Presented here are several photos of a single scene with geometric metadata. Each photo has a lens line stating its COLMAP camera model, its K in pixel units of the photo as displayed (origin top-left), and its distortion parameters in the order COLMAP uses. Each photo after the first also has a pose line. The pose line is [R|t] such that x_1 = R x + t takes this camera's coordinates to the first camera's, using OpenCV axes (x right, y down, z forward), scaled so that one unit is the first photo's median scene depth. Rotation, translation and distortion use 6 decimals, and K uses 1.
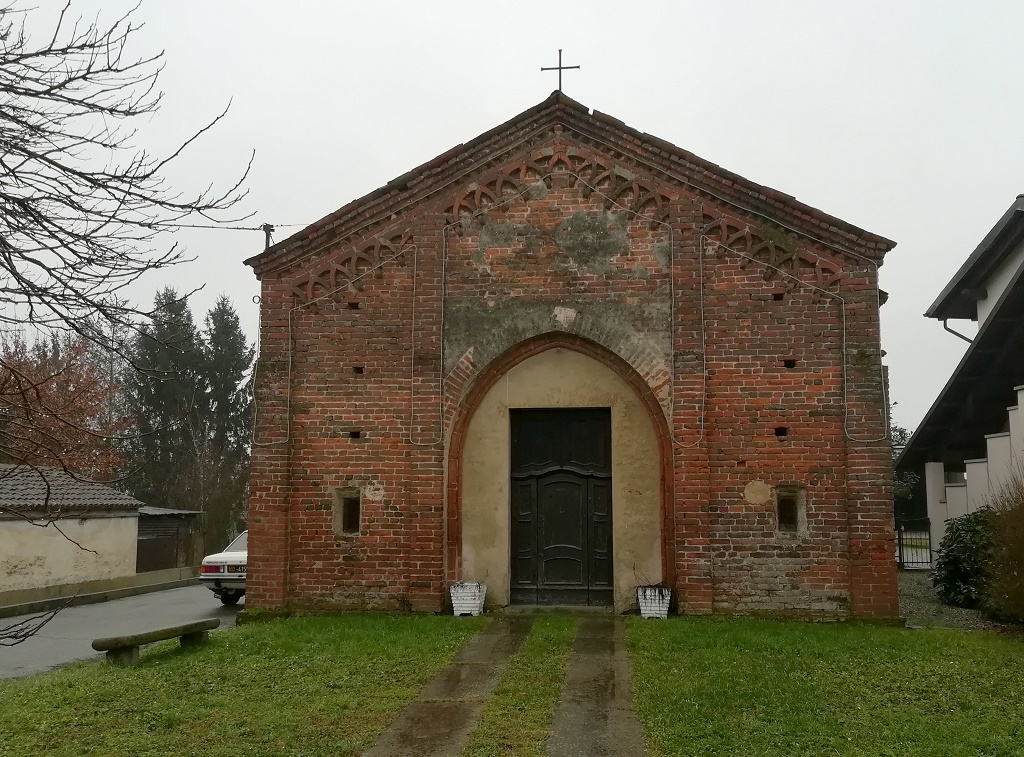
lens RADIAL K [[873.8, 0, 560.1], [0, 873.8, 394.4], [0, 0, 1]] dist [0.060781, -0.001907]
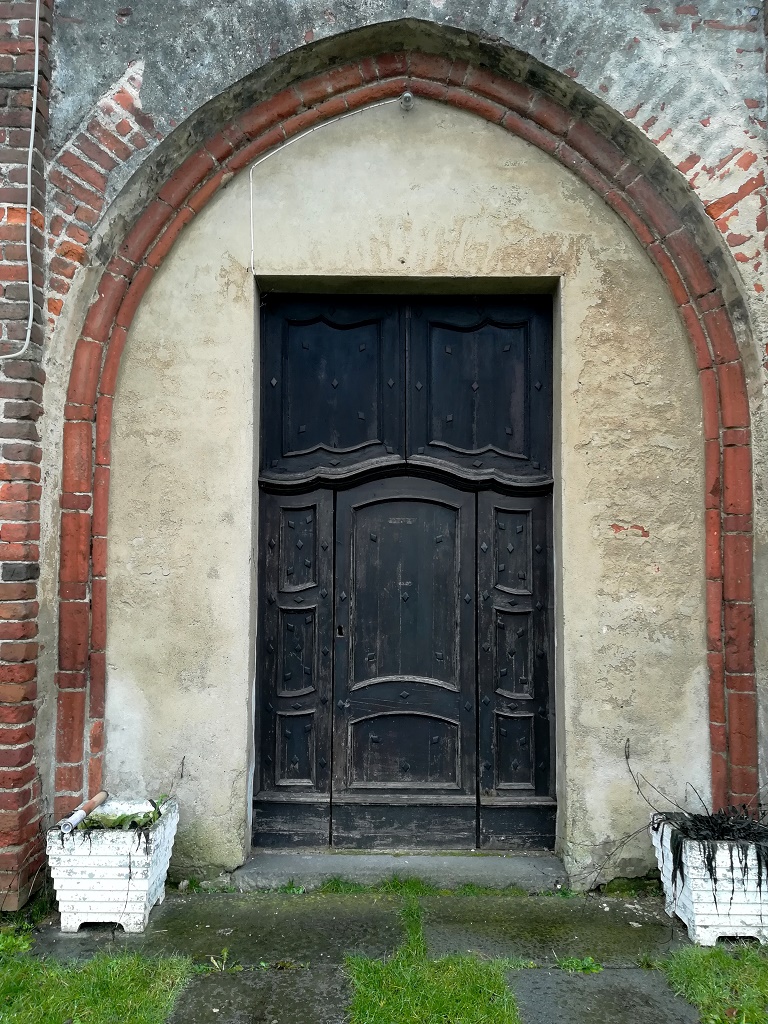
lens RADIAL K [[805.0, 0, 384.0], [0, 805.0, 512.0], [0, 0, 1]] dist [0.068544, -0.088011]
pose [[0.994733, 0.015991, 0.101248, -0.040219], [-0.021101, 0.998546, 0.049604, 0.091250], [-0.100308, -0.051480, 0.993624, 0.692929]]
